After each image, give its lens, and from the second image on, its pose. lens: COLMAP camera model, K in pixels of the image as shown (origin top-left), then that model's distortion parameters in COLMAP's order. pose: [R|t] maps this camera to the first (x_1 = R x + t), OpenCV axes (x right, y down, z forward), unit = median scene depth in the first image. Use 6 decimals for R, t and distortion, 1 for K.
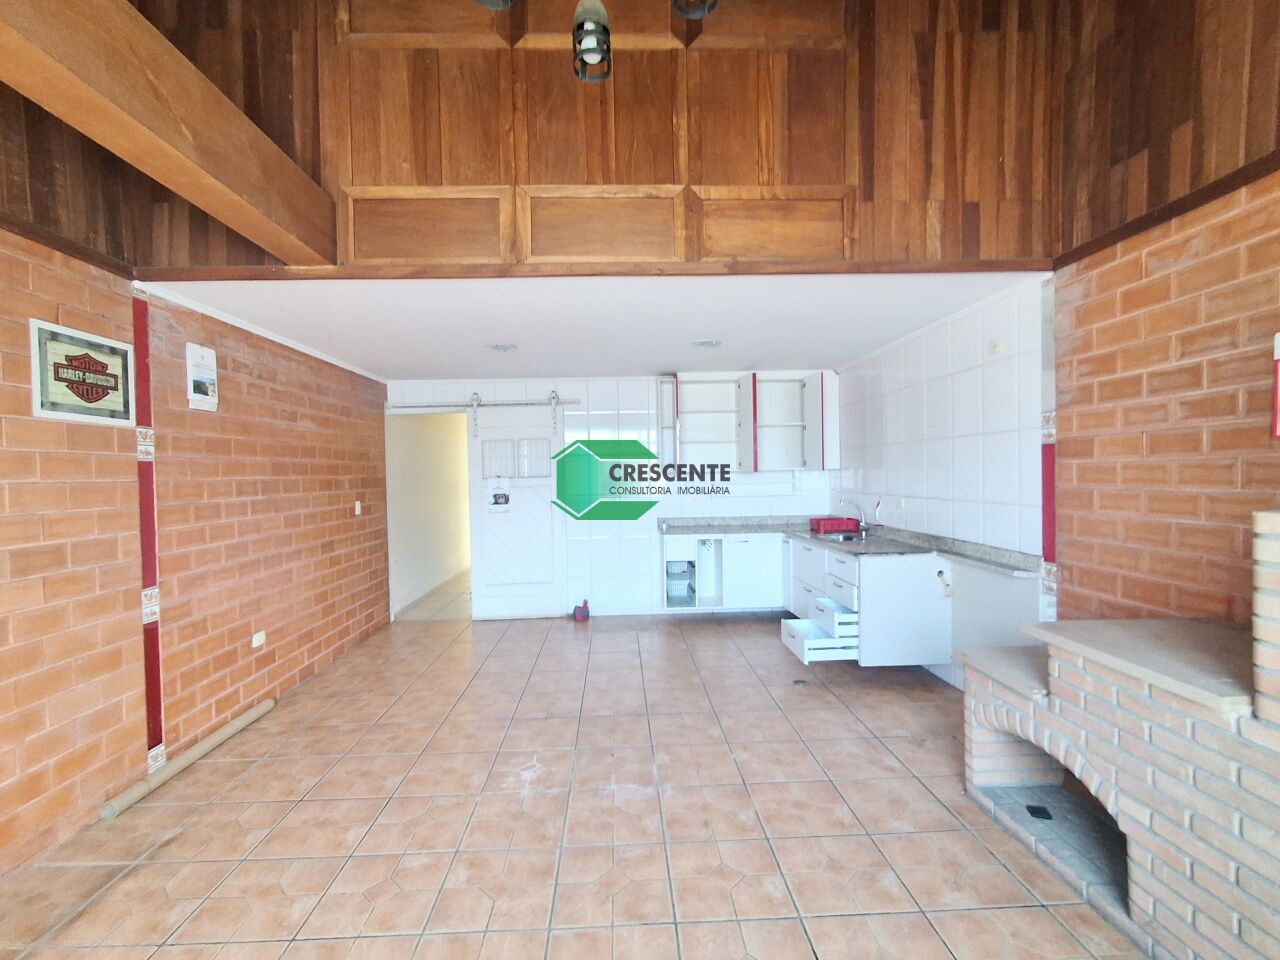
lens RADIAL K [[583.4, 0, 623.3], [0, 583.4, 481.2], [0, 0, 1]] dist [-0.000056, 0.021010]
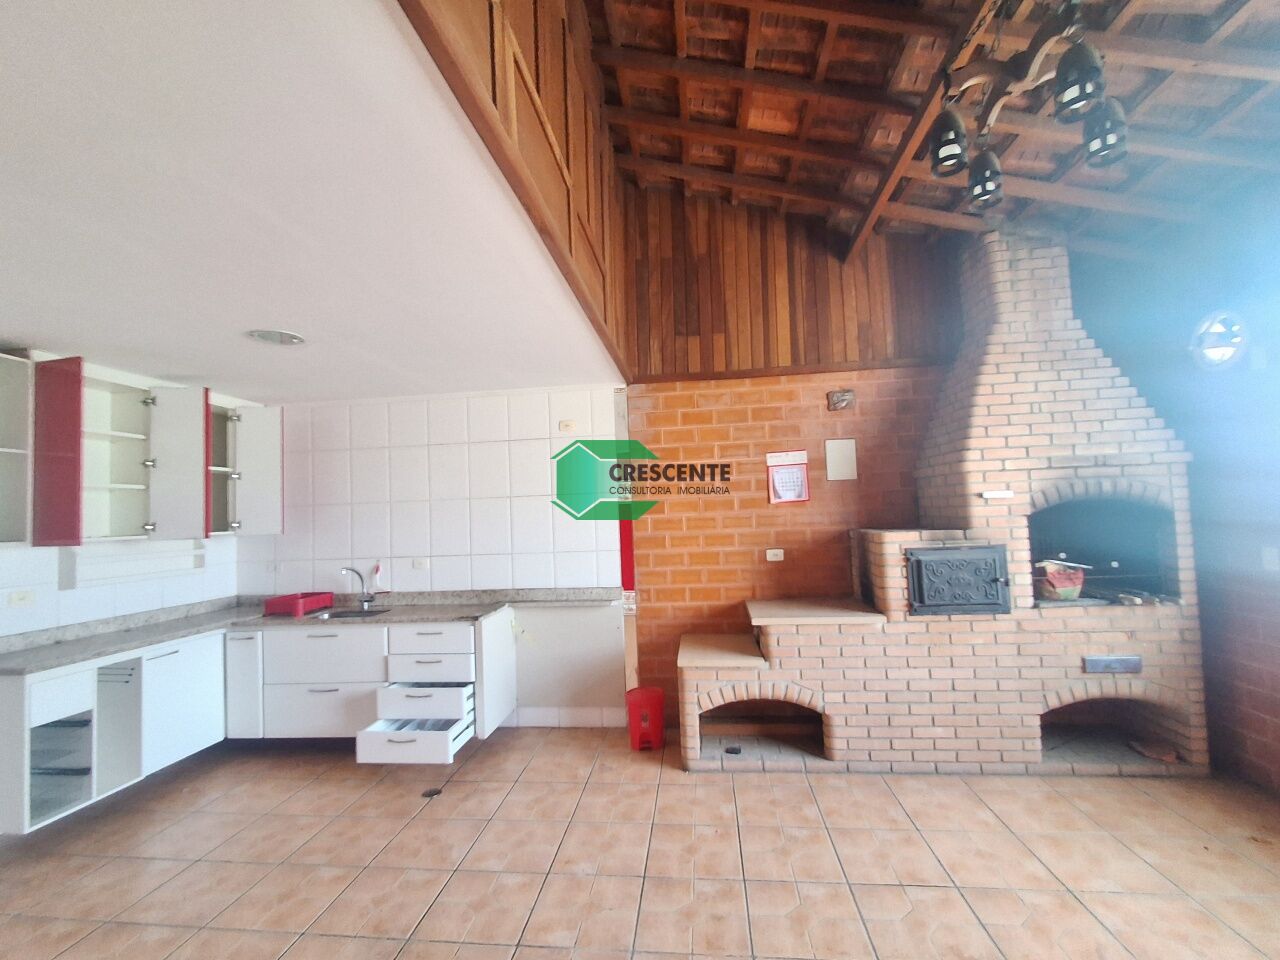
lens RADIAL K [[588.9, 0, 640.0], [0, 588.9, 480.0], [0, 0, 1]] dist [0.004565, 0.000238]
pose [[0.135342, 0.070919, 0.988258, -0.779026], [0.047797, 0.995806, -0.078007, -0.012076], [-0.989645, 0.057793, 0.131385, 0.926693]]
